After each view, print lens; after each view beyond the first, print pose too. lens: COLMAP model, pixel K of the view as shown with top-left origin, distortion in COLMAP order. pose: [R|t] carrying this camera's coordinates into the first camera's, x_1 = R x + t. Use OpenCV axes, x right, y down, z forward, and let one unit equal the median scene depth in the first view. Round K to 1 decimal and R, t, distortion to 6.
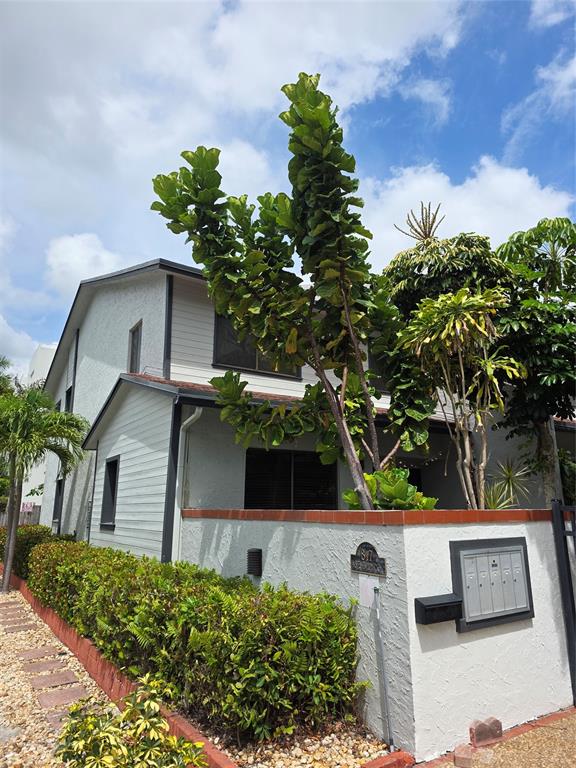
lens RADIAL K [[516.0, 0, 288.0], [0, 516.0, 384.0], [0, 0, 1]] dist [0.007768, 0.001895]
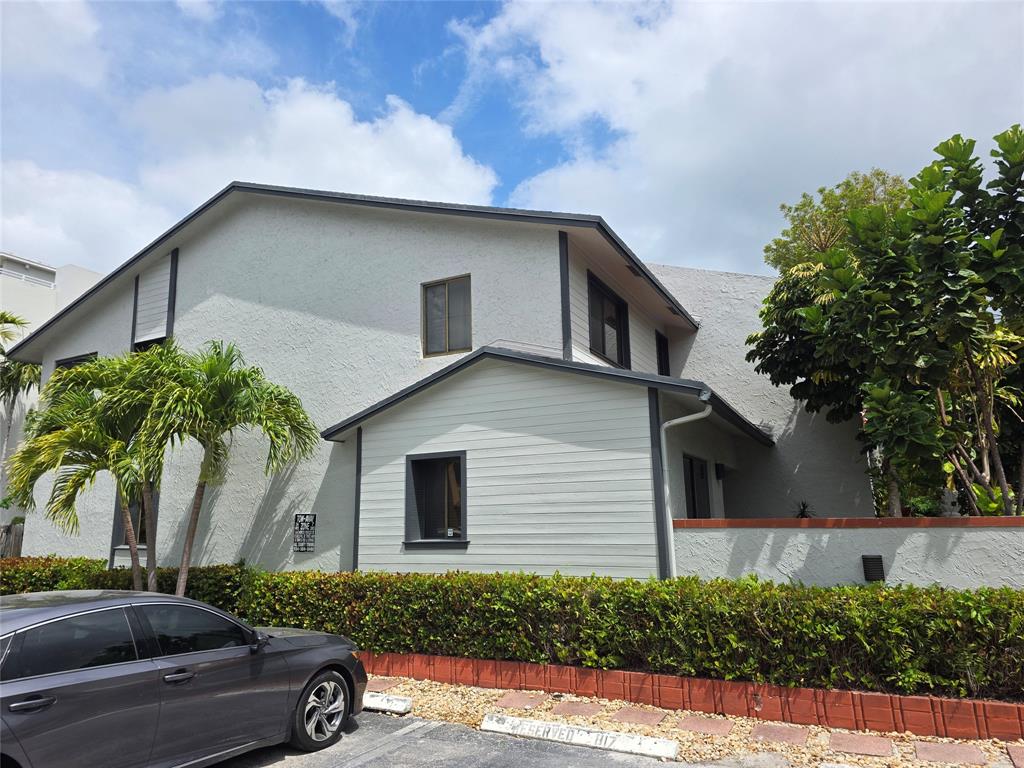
lens RADIAL K [[688.0, 0, 512.0], [0, 688.0, 384.0], [0, 0, 1]] dist [0.007768, 0.001895]
pose [[0.887578, 0.073687, 0.454726, -0.963863], [-0.093480, 0.995396, 0.021162, 0.014004], [-0.451073, -0.061291, 0.890380, 0.088824]]
